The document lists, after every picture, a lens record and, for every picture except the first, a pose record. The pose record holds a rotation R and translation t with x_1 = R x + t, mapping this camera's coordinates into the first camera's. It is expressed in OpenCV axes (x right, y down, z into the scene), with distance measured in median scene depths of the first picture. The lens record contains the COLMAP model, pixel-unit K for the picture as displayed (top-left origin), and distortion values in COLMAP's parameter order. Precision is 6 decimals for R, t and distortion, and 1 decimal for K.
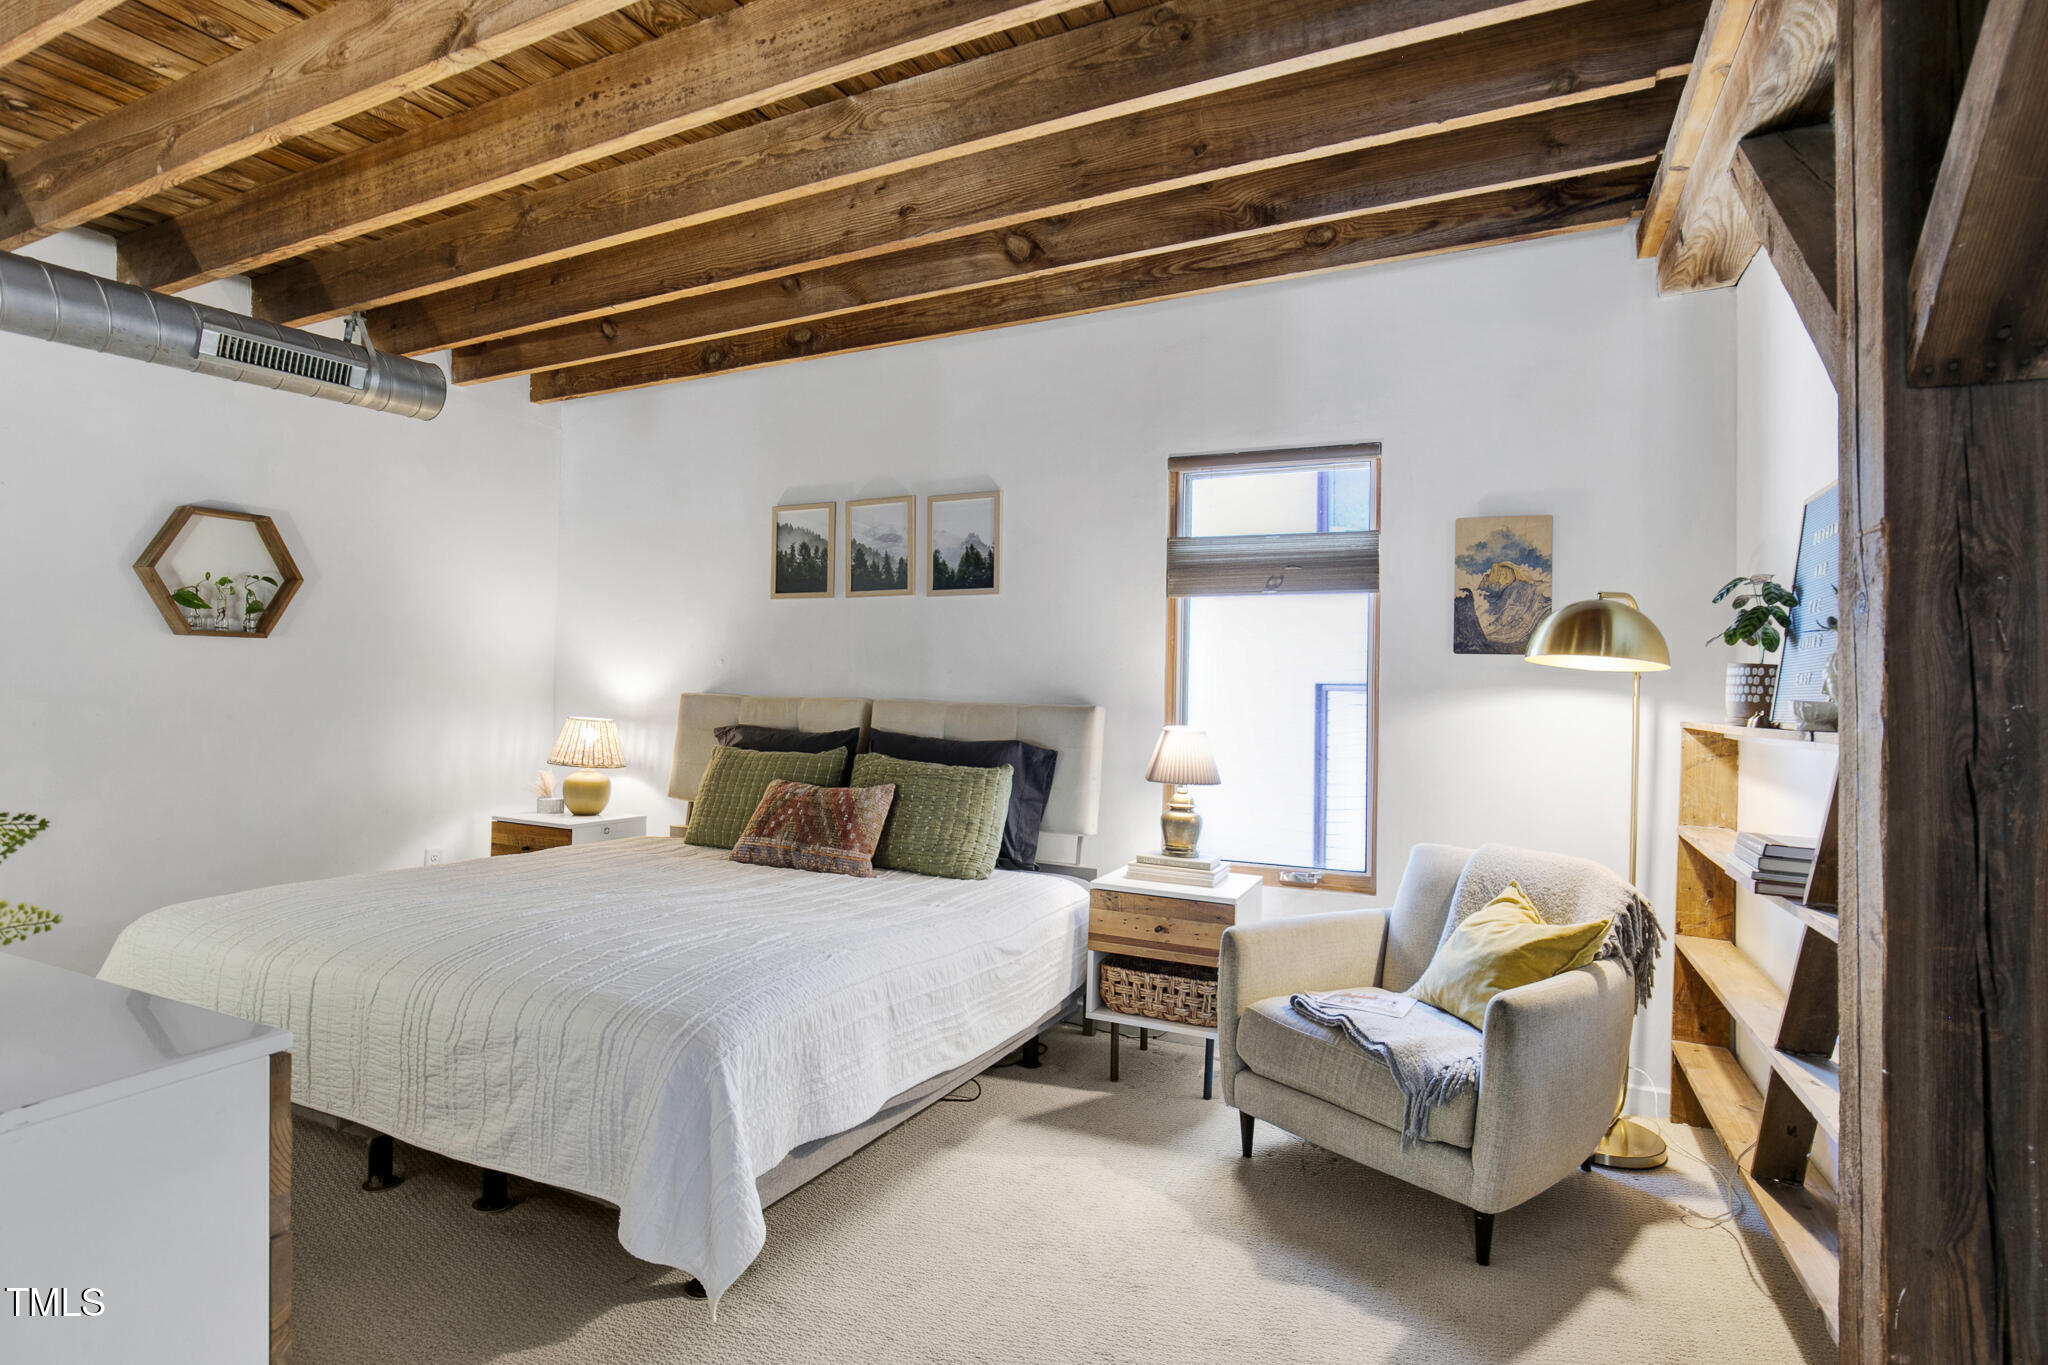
lens RADIAL K [[1000.2, 0, 1042.5], [0, 1000.2, 695.4], [0, 0, 1]] dist [-0.006122, -0.000350]
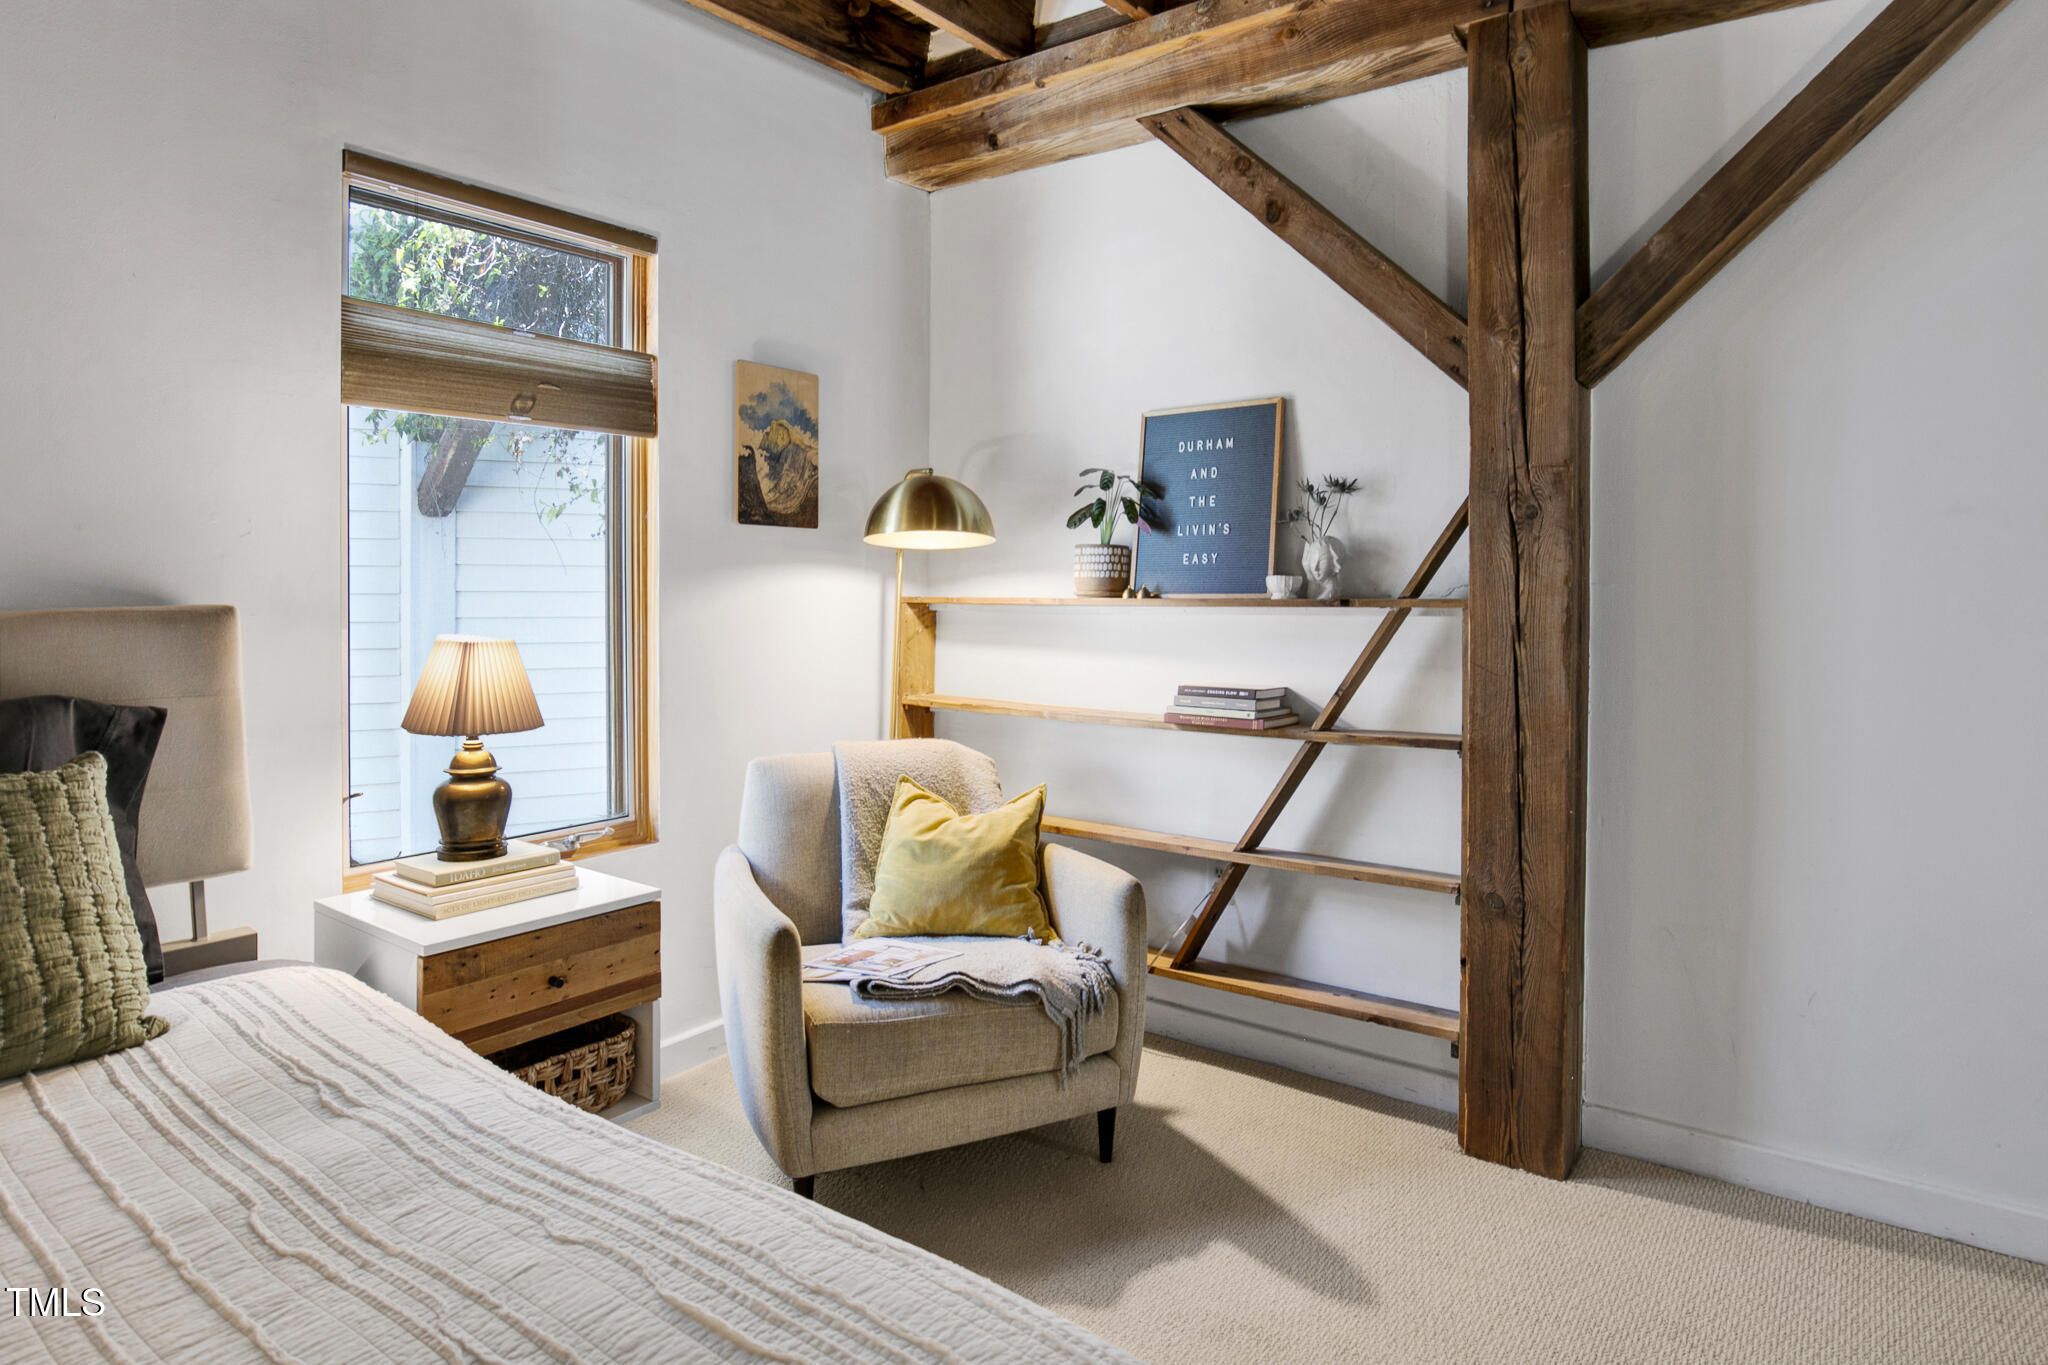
lens RADIAL K [[1110.6, 0, 1021.2], [0, 1110.6, 577.8], [0, 0, 1]] dist [-0.019631, -0.000135]
pose [[0.254259, -0.018388, 0.966961, -0.422776], [0.006446, 0.999829, 0.017318, -0.011927], [-0.967115, 0.001830, 0.254334, 0.555883]]
